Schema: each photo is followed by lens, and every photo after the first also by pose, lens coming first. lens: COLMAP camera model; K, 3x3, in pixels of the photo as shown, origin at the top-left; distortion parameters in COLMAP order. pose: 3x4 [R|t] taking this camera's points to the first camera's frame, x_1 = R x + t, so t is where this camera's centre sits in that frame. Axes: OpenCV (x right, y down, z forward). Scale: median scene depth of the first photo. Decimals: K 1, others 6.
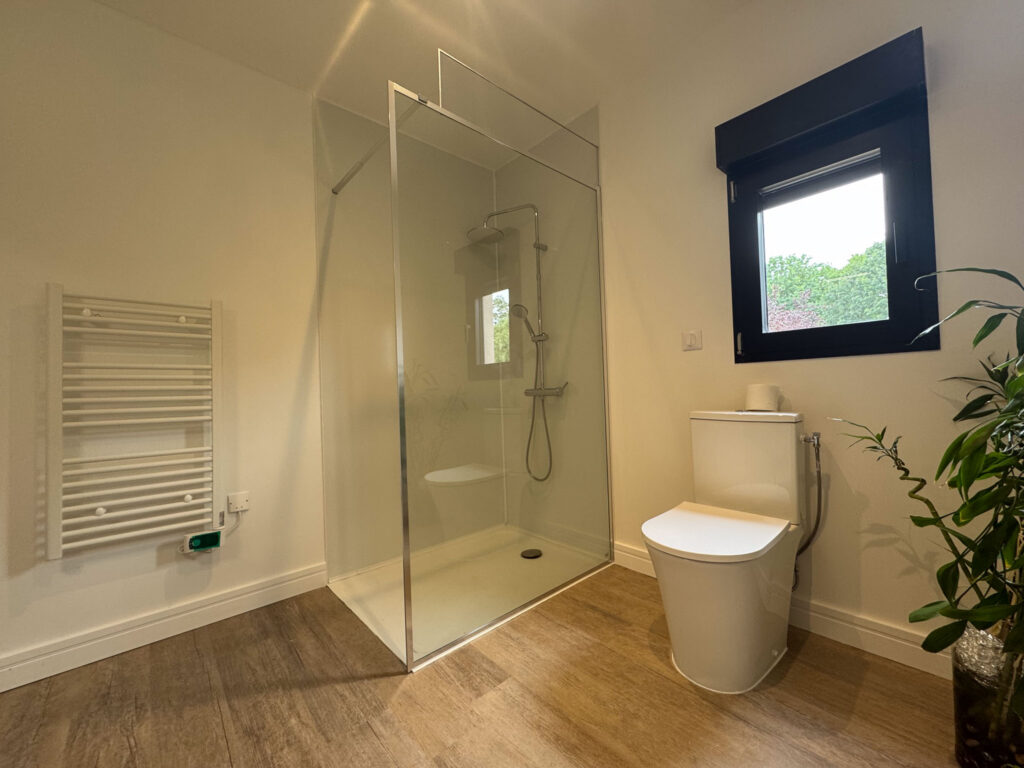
lens RADIAL K [[407.9, 0, 512.0], [0, 407.9, 383.1], [0, 0, 1]] dist [-0.001305, -0.000197]
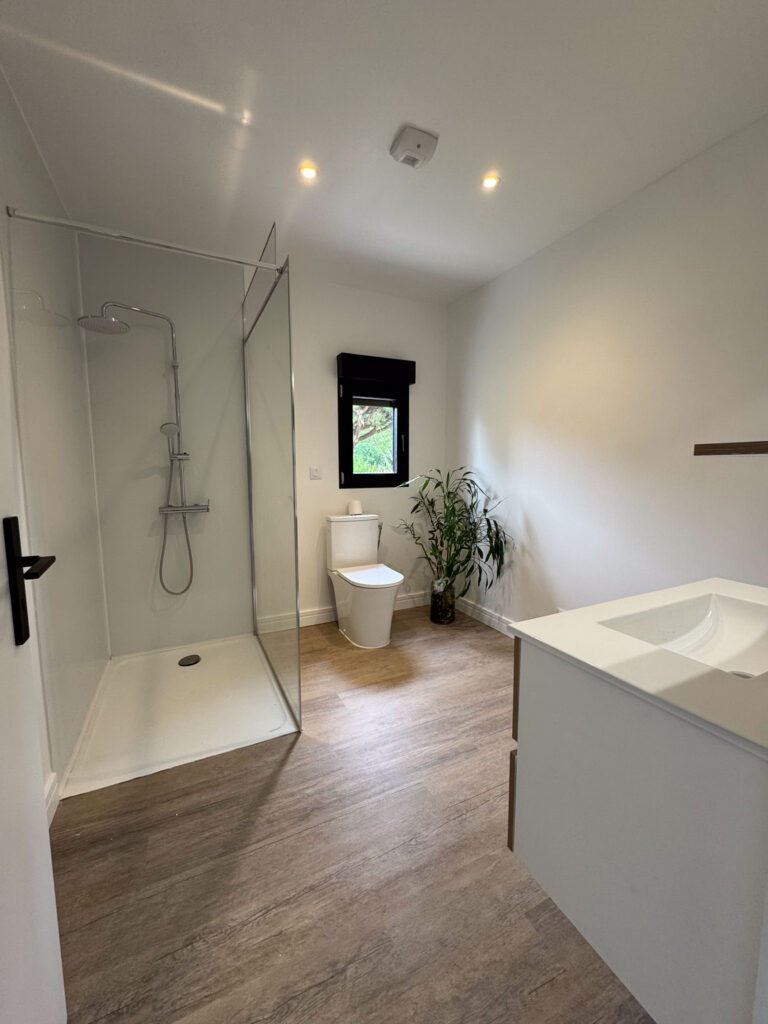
lens RADIAL K [[407.9, 0, 378.4], [0, 407.9, 511.7], [0, 0, 1]] dist [-0.001305, -0.000197]
pose [[0.282719, -0.075360, 0.956238, -1.448482], [-0.019920, 0.996233, 0.084402, -0.132004], [-0.958996, -0.042910, 0.280153, 0.423392]]
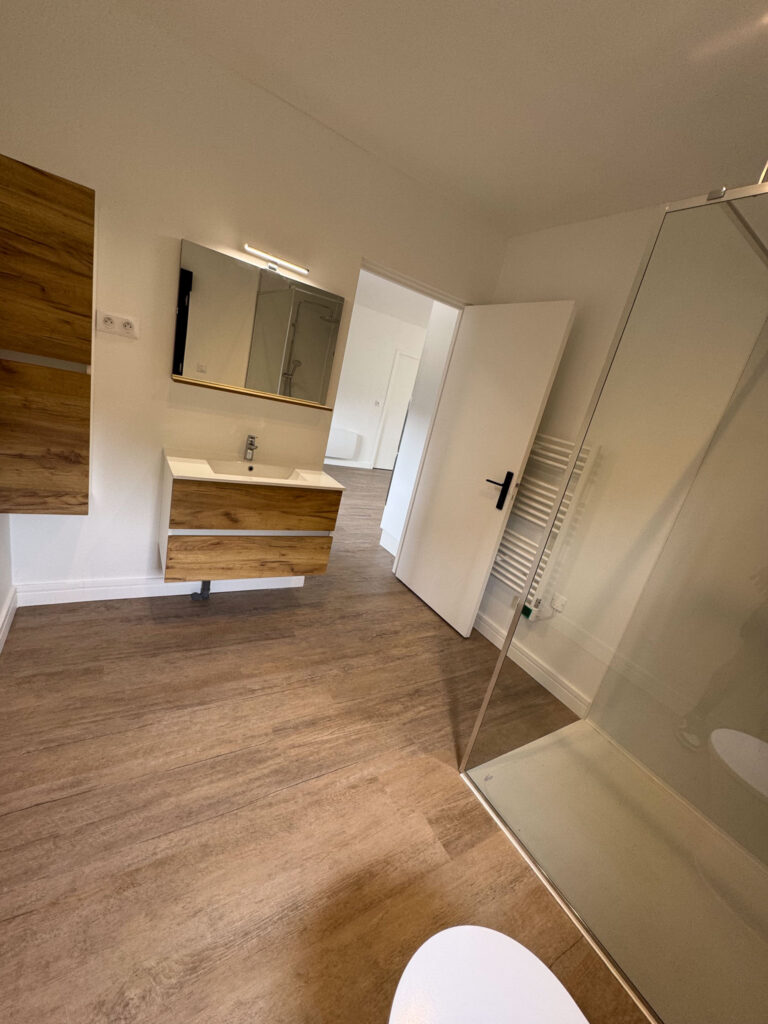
lens RADIAL K [[407.9, 0, 385.2], [0, 407.9, 512.2], [0, 0, 1]] dist [-0.001305, -0.000197]
pose [[-0.180618, 0.277474, -0.943602, 0.734260], [-0.200622, 0.928817, 0.311528, -0.344249], [0.962875, 0.245575, -0.112093, 0.755331]]
